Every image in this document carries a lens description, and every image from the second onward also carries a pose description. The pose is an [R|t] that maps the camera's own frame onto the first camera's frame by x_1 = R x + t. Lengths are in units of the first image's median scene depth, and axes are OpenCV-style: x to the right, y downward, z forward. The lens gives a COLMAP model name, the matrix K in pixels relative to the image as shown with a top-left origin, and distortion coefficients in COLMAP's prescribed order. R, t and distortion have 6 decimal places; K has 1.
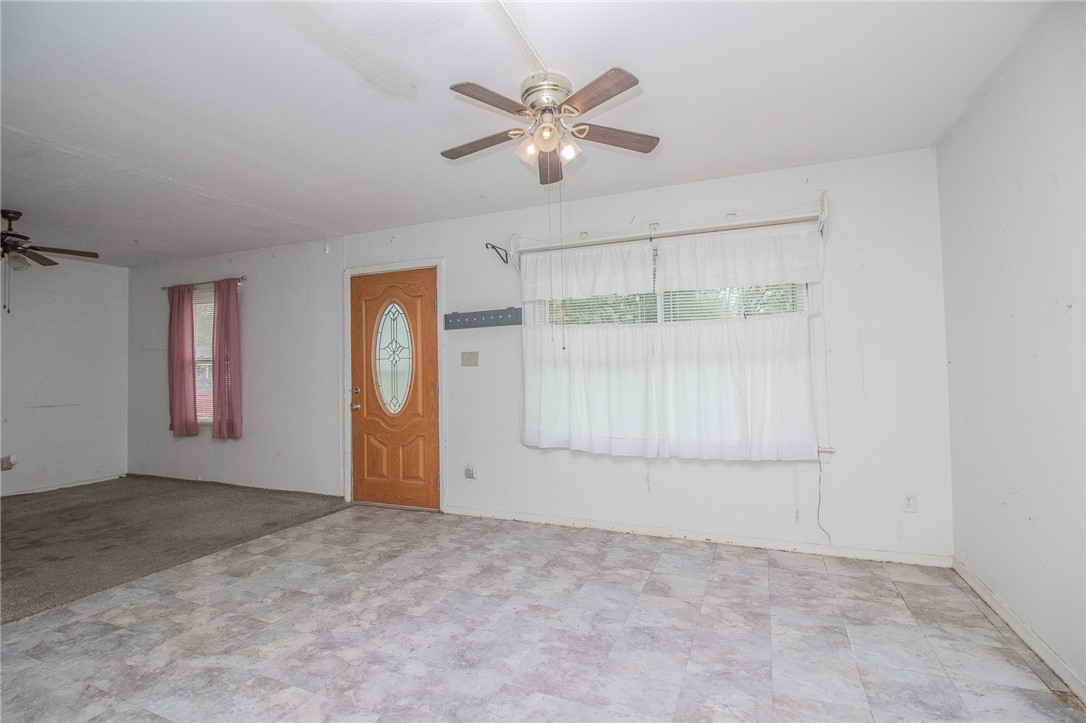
lens RADIAL K [[507.1, 0, 543.5], [0, 507.1, 353.0], [0, 0, 1]] dist [-0.012743, -0.004442]
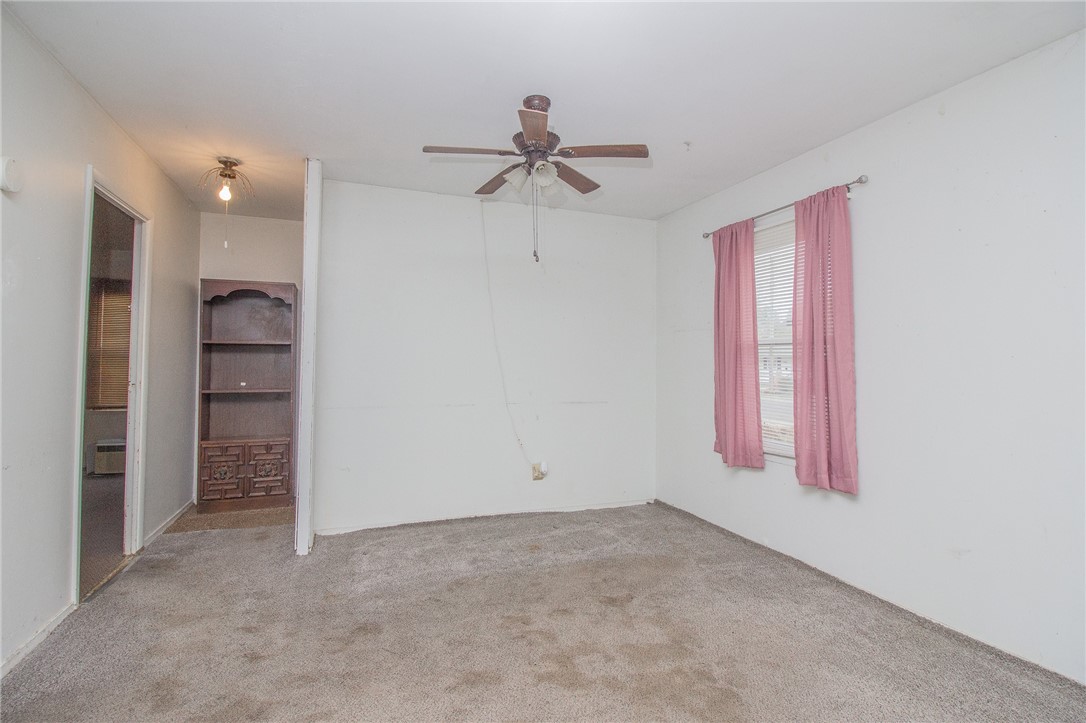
lens RADIAL K [[507.1, 0, 542.5], [0, 507.1, 358.9], [0, 0, 1]] dist [-0.012743, -0.004442]
pose [[0.669088, 0.013774, -0.743055, -0.414652], [0.001422, 0.999803, 0.019814, 0.020264], [0.743181, -0.014314, 0.668937, 0.403739]]
